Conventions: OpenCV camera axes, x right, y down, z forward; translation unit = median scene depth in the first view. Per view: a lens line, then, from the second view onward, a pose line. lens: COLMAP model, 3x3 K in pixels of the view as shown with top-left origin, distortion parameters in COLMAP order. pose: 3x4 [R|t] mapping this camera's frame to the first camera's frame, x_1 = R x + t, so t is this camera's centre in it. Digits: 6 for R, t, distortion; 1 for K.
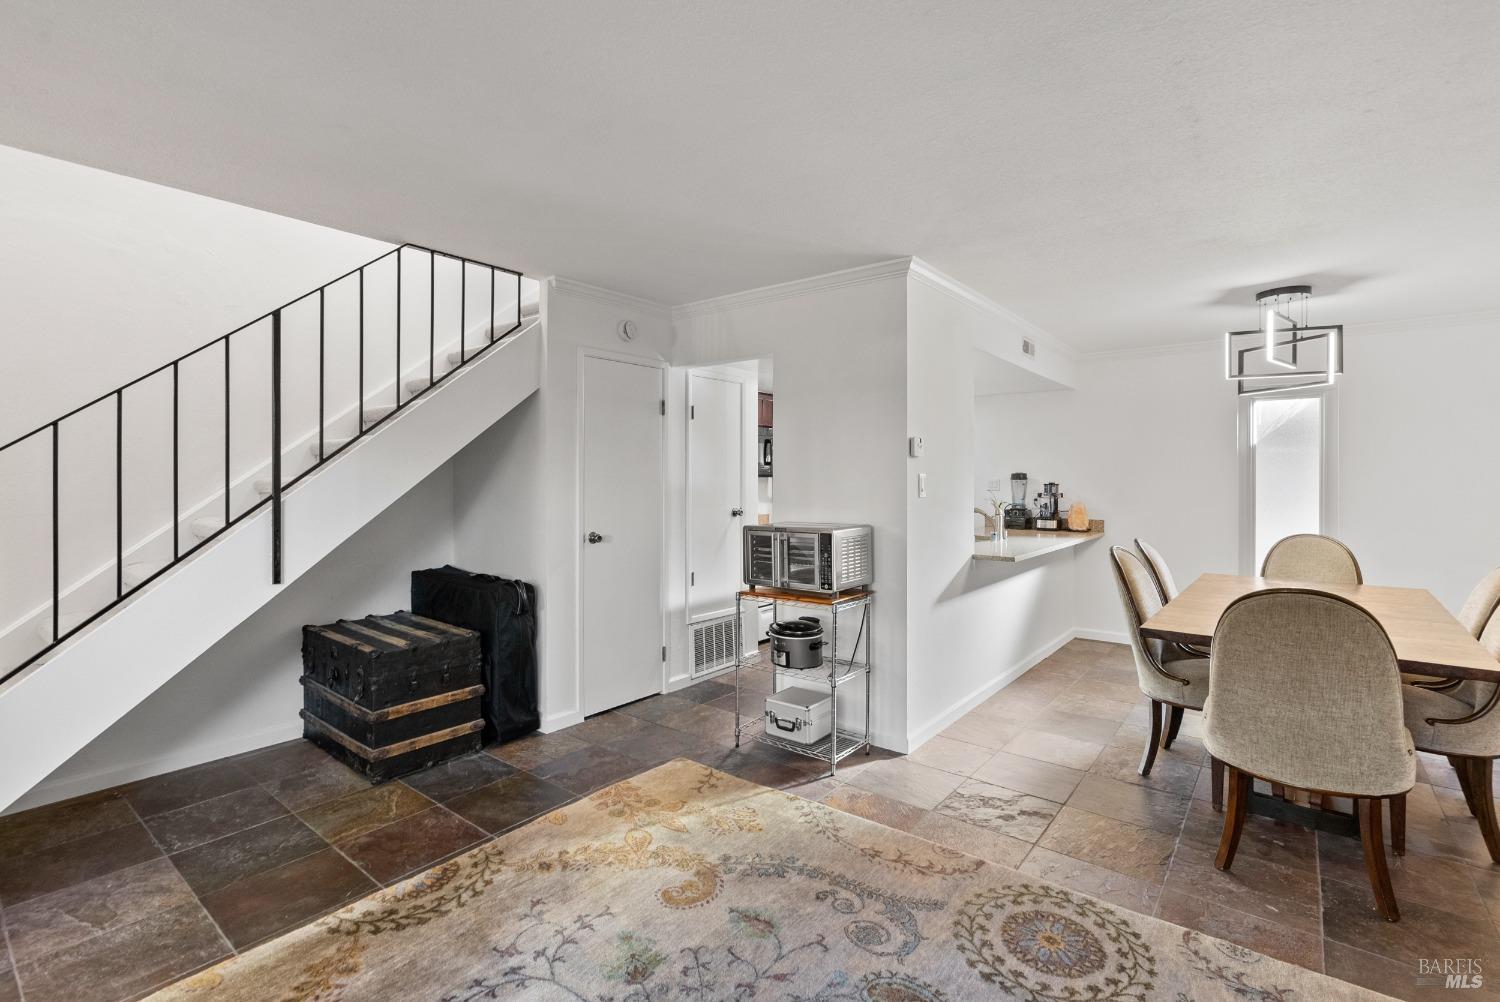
lens RADIAL K [[689.8, 0, 746.8], [0, 689.8, 493.2], [0, 0, 1]] dist [-0.000665, 0.000717]
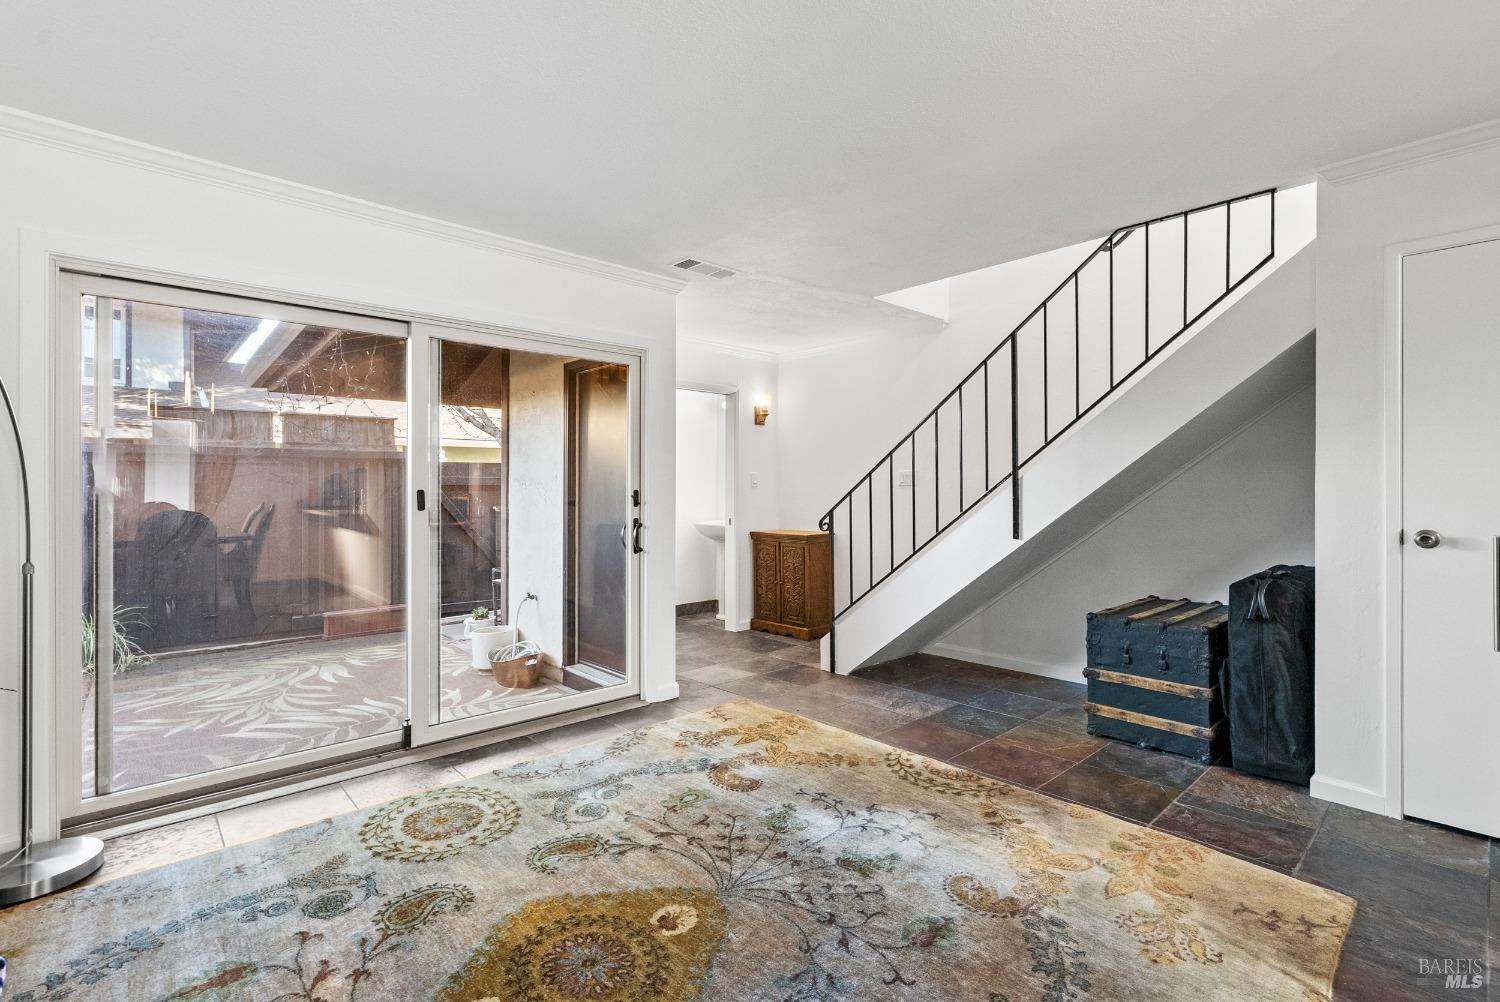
lens RADIAL K [[689.8, 0, 746.1], [0, 689.8, 490.8], [0, 0, 1]] dist [-0.000665, 0.000717]
pose [[-0.155935, 0.001112, -0.987767, 0.643669], [-0.019243, 0.999806, 0.004164, 0.039225], [0.987580, 0.019656, -0.155883, 0.626323]]
